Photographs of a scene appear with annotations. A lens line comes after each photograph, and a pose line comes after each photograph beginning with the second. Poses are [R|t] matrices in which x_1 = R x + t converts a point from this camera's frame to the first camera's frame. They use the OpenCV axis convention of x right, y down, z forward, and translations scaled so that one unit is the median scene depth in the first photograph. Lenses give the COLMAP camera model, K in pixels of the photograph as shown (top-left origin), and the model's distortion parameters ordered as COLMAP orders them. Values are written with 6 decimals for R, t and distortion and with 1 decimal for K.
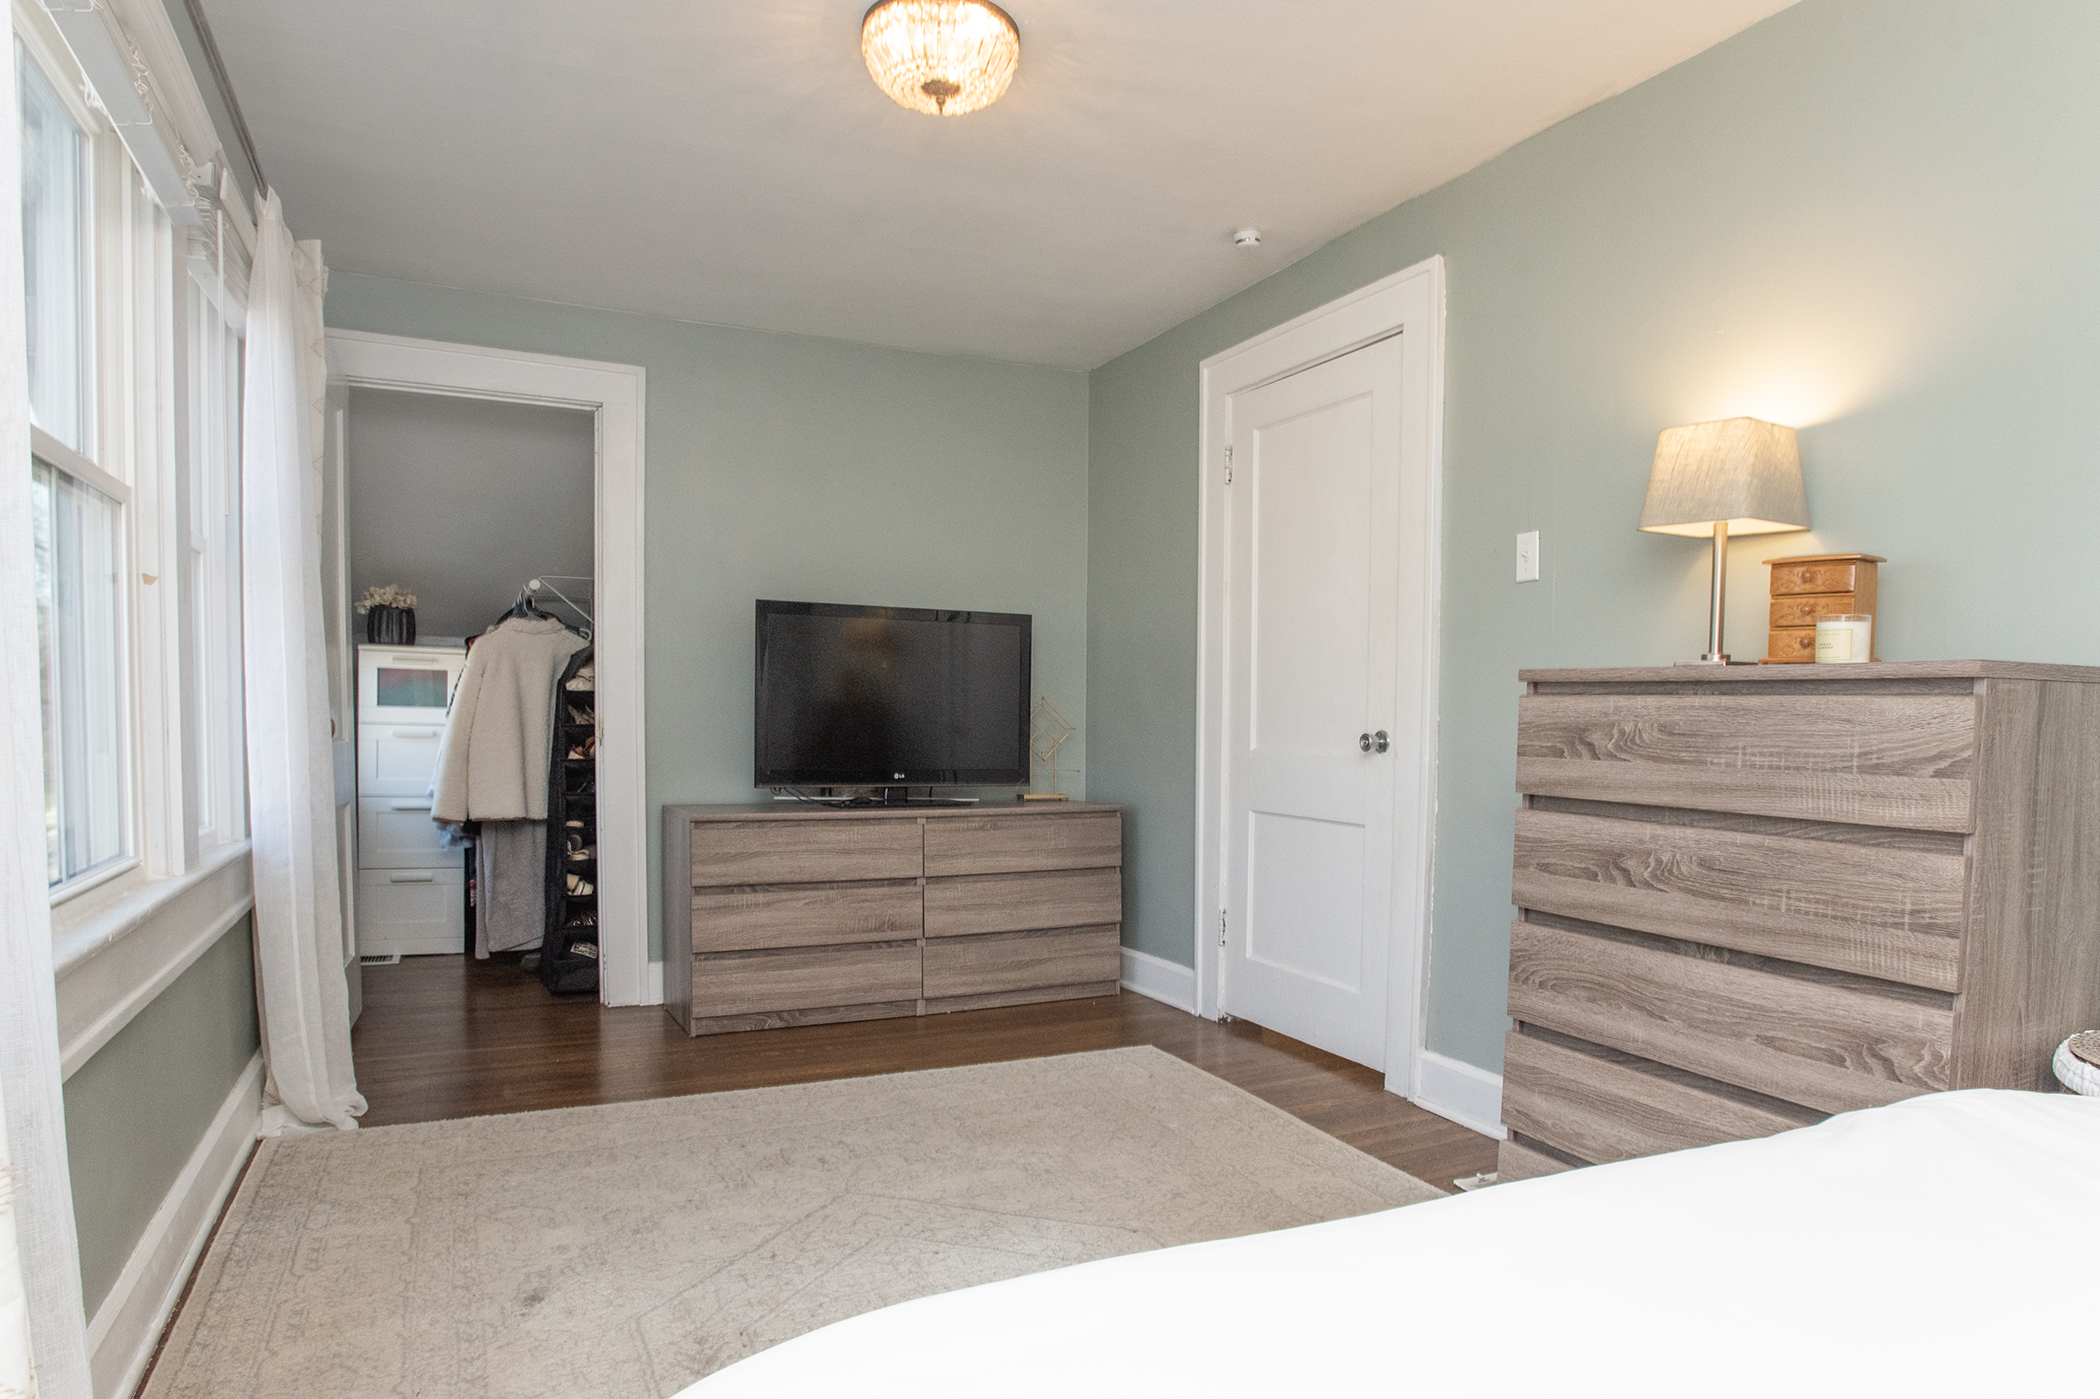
lens RADIAL K [[1212.2, 0, 1048.3], [0, 1212.2, 796.7], [0, 0, 1]] dist [-0.073243, 0.039247]
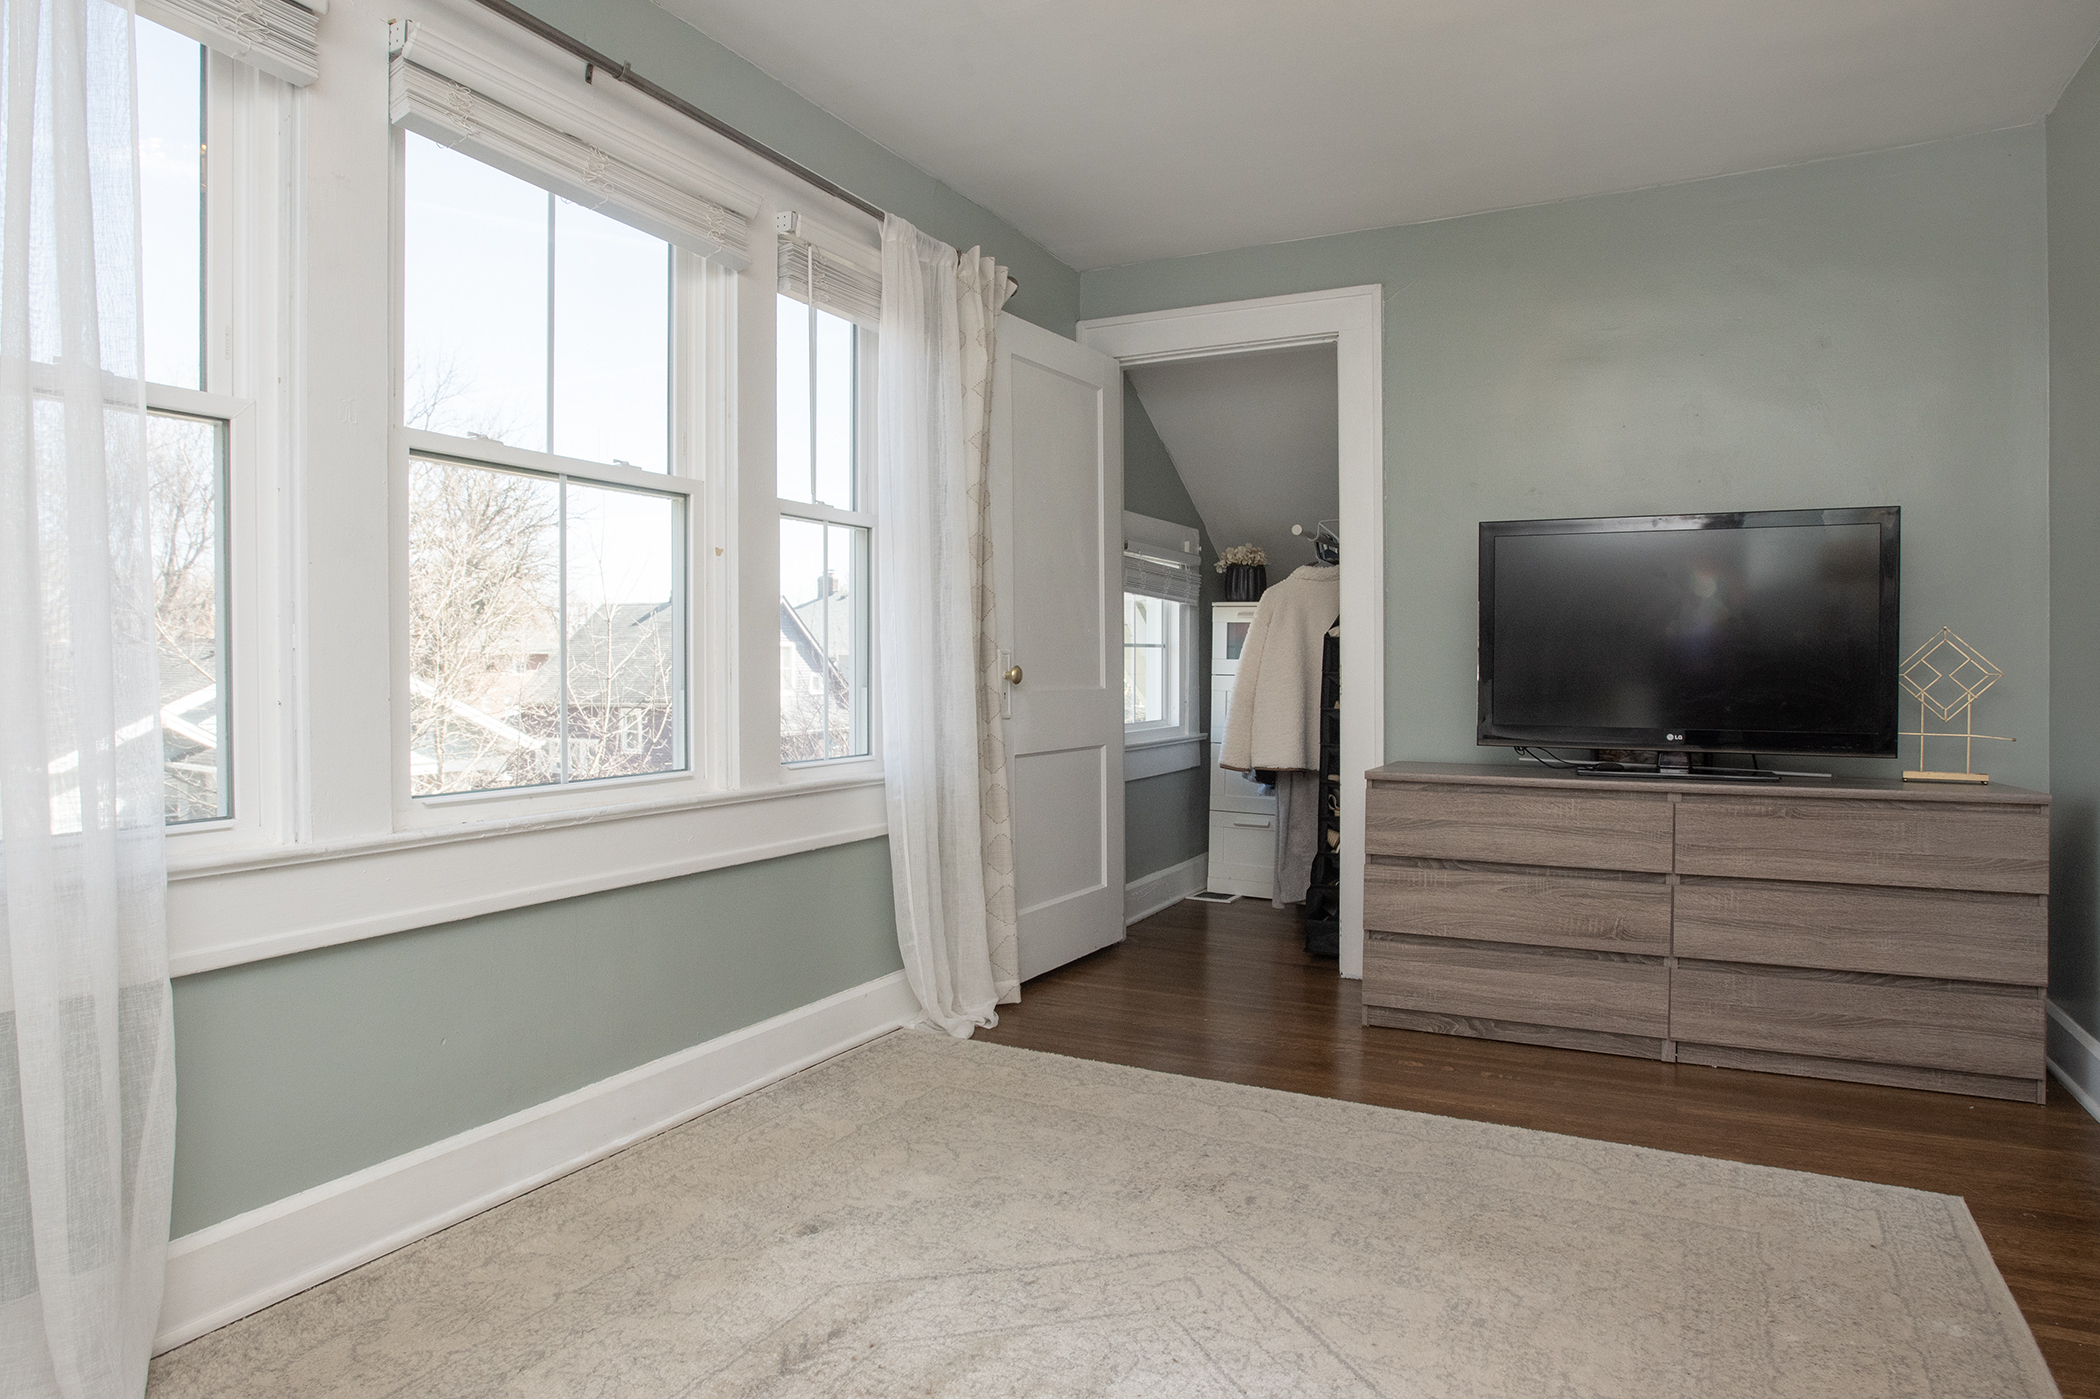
lens RADIAL K [[1218.3, 0, 1083.7], [0, 1218.3, 701.2], [0, 0, 1]] dist [-0.071595, 0.040749]
pose [[0.613871, 0.005822, -0.789385, 0.255698], [-0.042803, 0.998747, -0.025920, -0.004574], [0.788245, 0.049699, 0.613351, 0.268025]]
